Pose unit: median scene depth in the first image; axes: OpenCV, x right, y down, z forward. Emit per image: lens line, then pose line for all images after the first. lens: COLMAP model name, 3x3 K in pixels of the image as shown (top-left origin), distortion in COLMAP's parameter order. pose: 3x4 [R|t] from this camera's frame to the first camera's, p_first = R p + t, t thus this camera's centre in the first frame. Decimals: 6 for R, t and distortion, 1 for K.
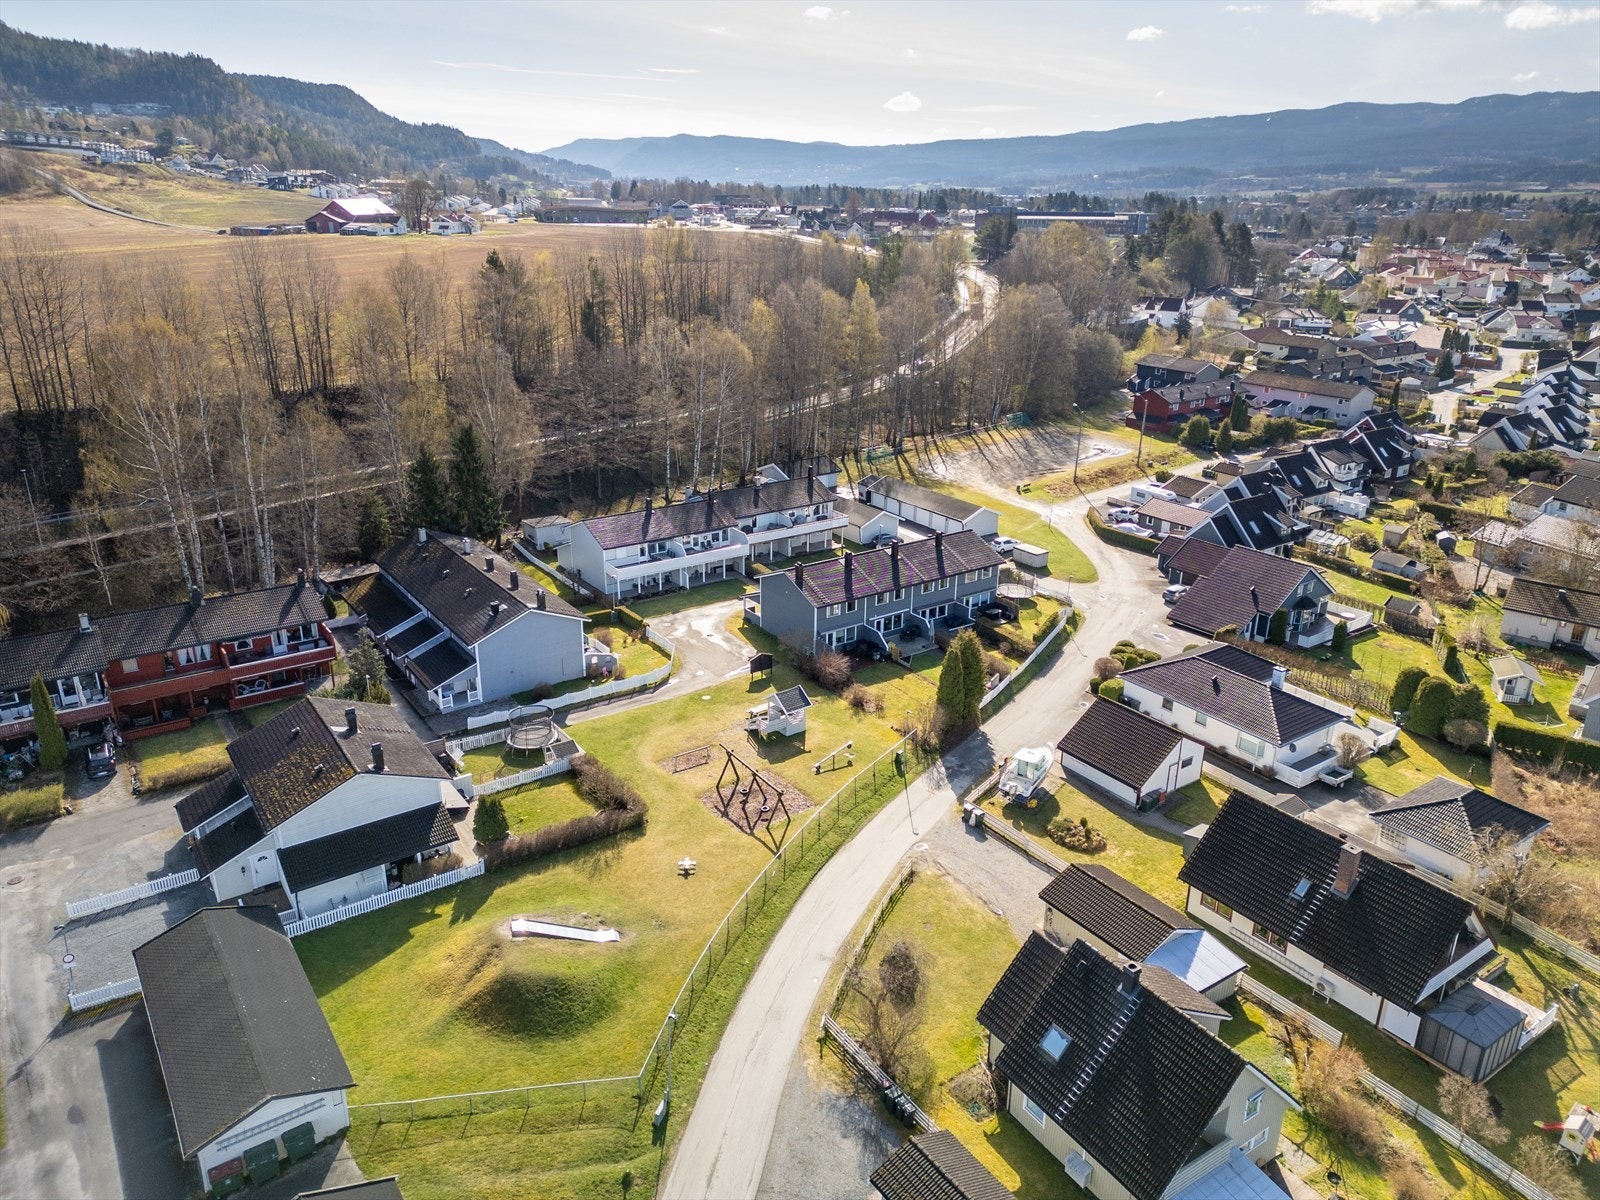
lens RADIAL K [[1101.3, 0, 800.0], [0, 1101.3, 600.0], [0, 0, 1]] dist [0.088336, -0.087076]
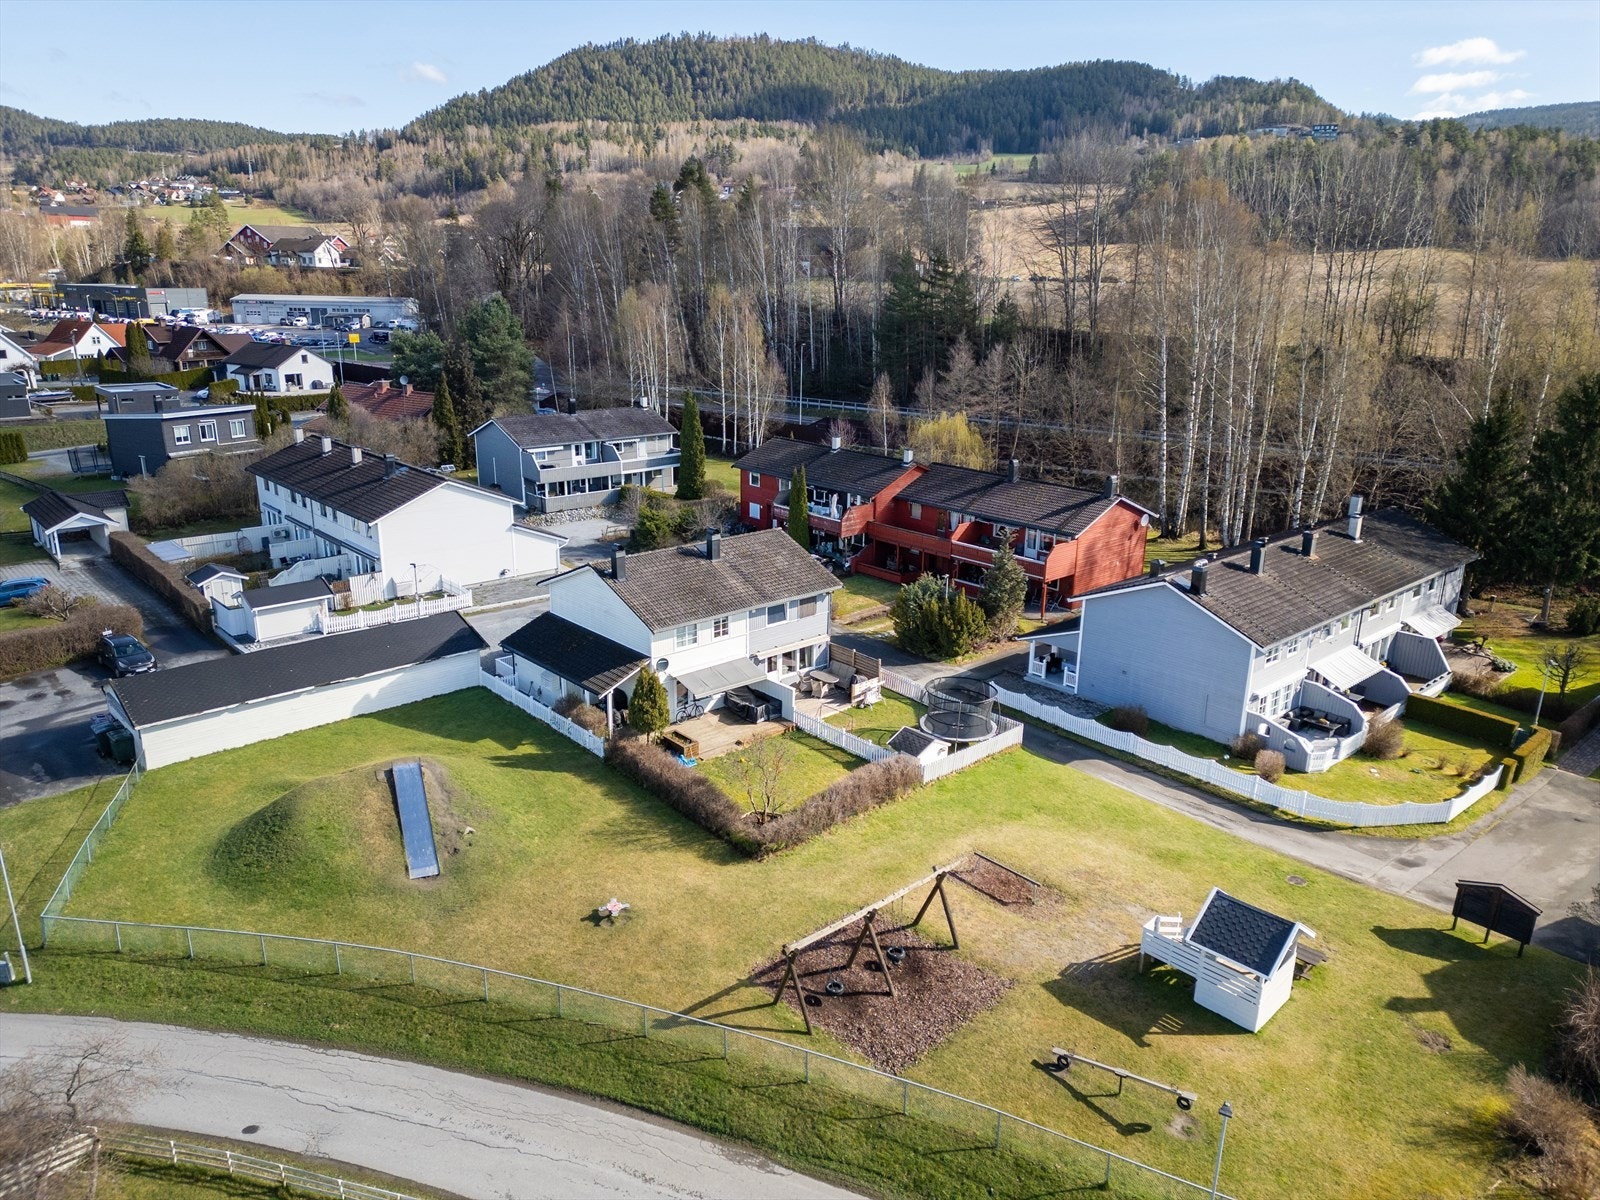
lens RADIAL K [[1108.3, 0, 797.5], [0, 1108.3, 595.7], [0, 0, 1]] dist [0.082517, -0.076975]
pose [[0.121045, 0.277200, -0.953157, 0.228854], [-0.363104, 0.906035, 0.217384, -0.032304], [0.923852, 0.319782, 0.210324, 0.533005]]
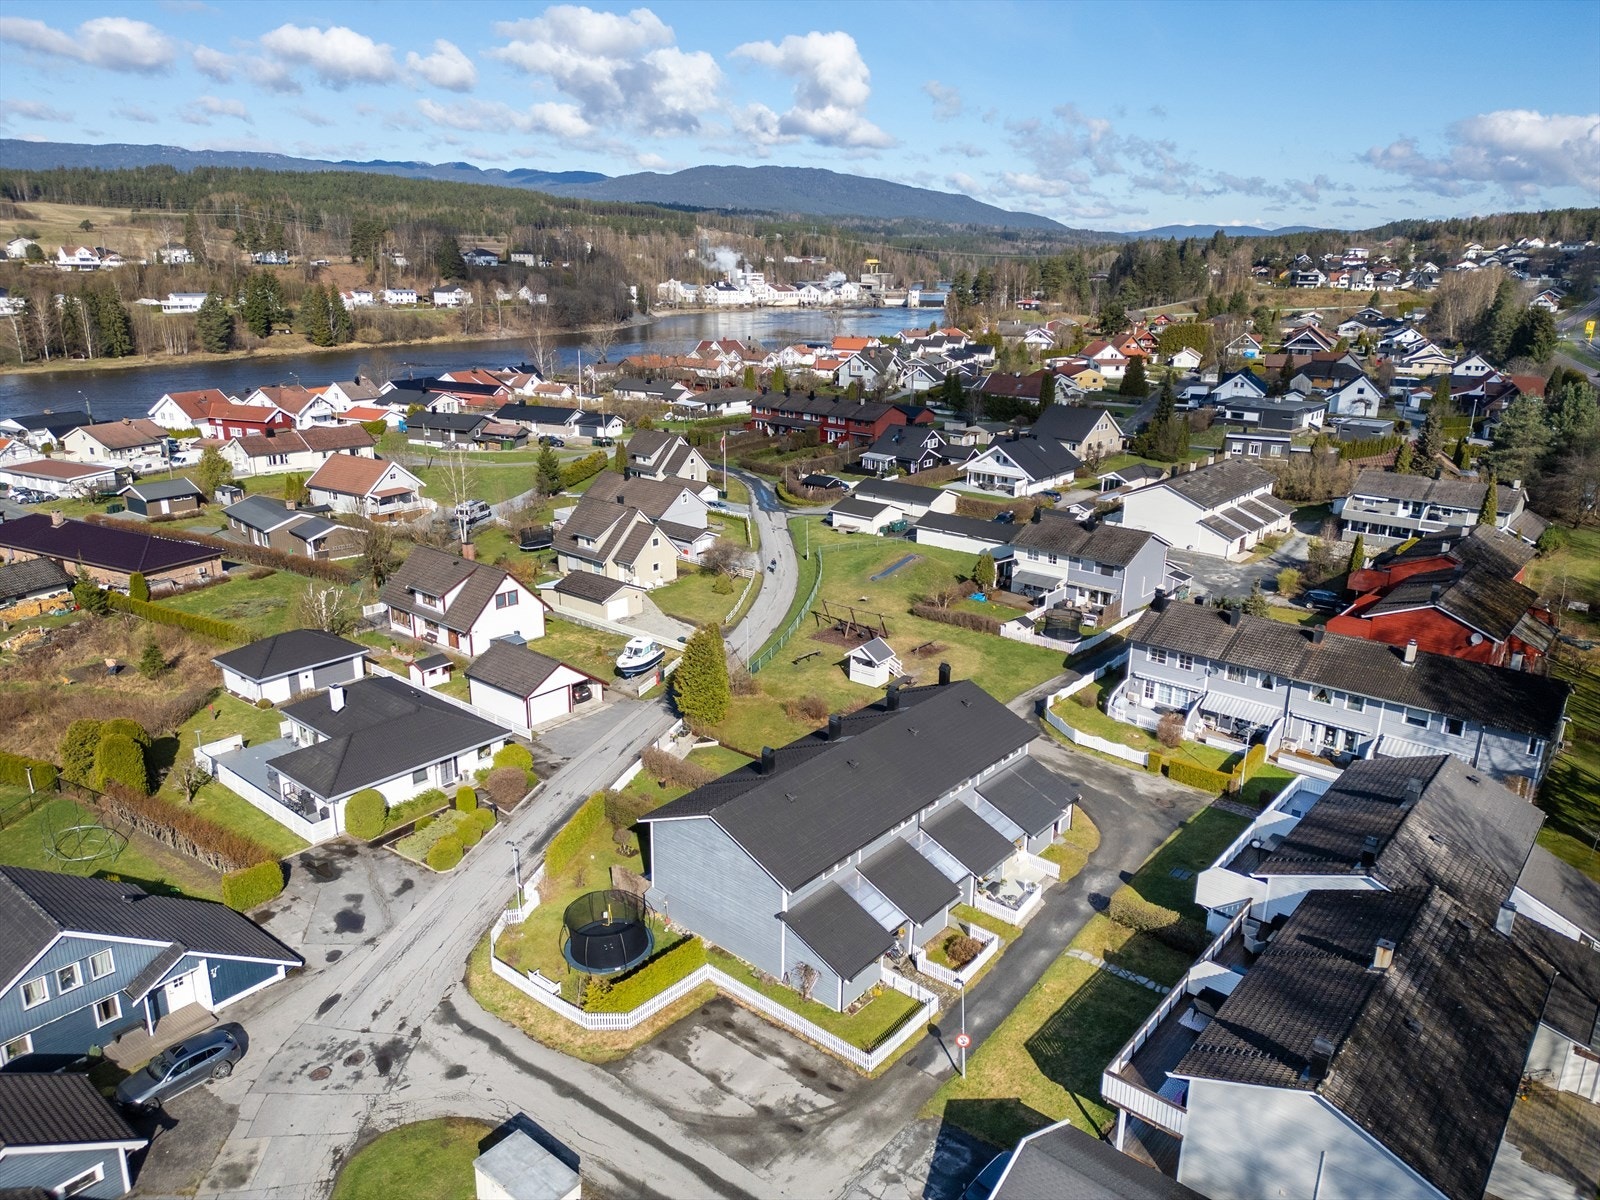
lens RADIAL K [[1108.3, 0, 797.5], [0, 1108.3, 595.7], [0, 0, 1]] dist [0.082517, -0.076975]
pose [[-0.966221, 0.056762, -0.251385, 0.226318], [-0.109283, 0.793155, 0.599135, -0.409914], [0.233395, 0.606369, -0.760160, 1.267975]]
